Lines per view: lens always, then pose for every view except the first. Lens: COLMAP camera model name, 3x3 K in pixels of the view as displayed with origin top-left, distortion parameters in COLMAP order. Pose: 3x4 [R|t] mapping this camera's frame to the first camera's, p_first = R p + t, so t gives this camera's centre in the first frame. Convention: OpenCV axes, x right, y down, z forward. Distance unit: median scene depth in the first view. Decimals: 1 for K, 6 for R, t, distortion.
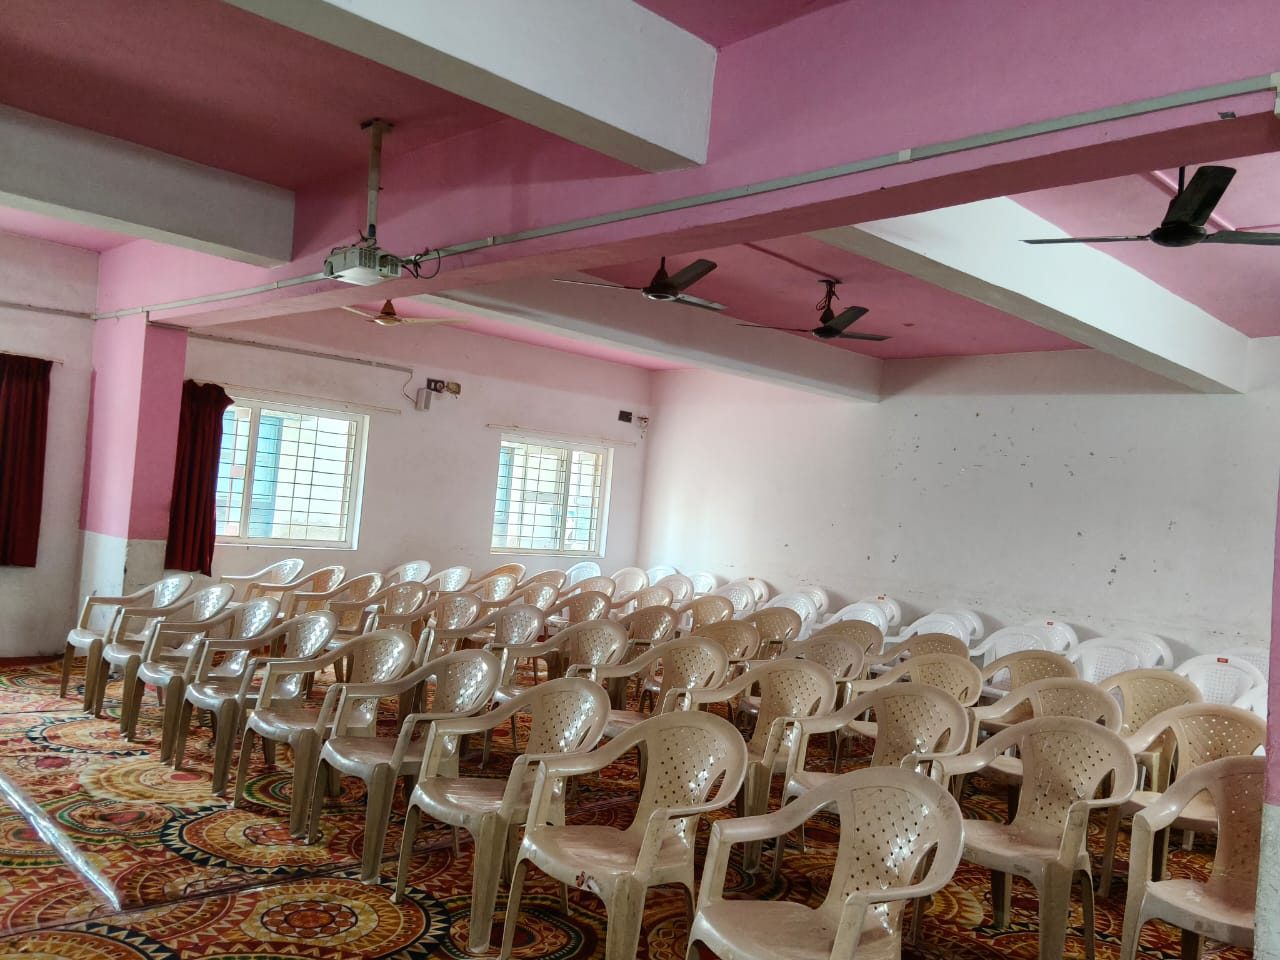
lens RADIAL K [[1039.1, 0, 640.0], [0, 1039.1, 480.0], [0, 0, 1]] dist [0.106408, -0.186481]
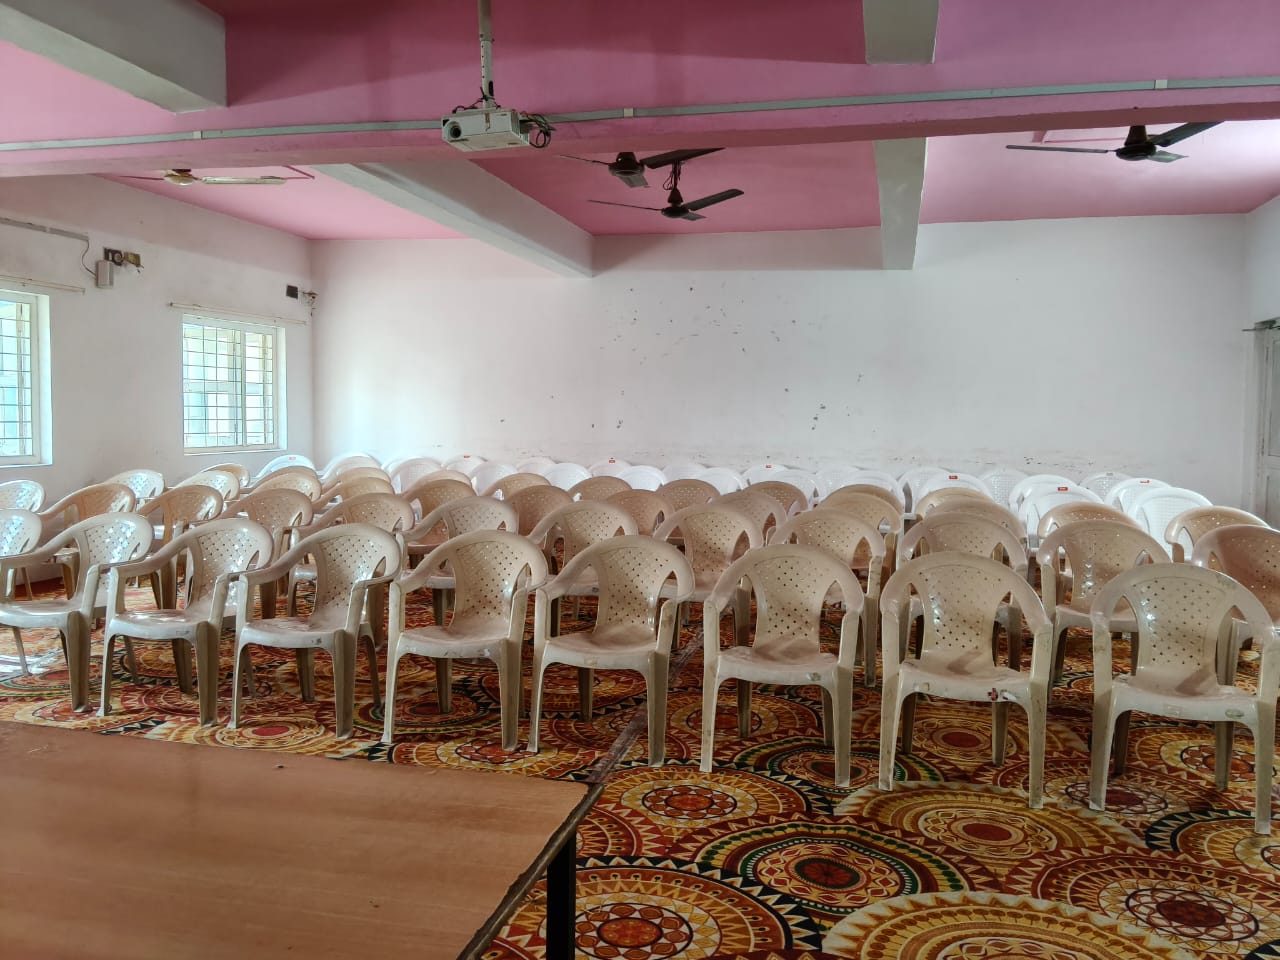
lens RADIAL K [[1039.1, 0, 640.0], [0, 1039.1, 480.0], [0, 0, 1]] dist [0.106408, -0.186481]
pose [[0.848195, -0.106018, 0.518965, -0.358156], [0.041728, 0.990094, 0.134065, -0.013129], [-0.528037, -0.092058, 0.844217, 0.083147]]
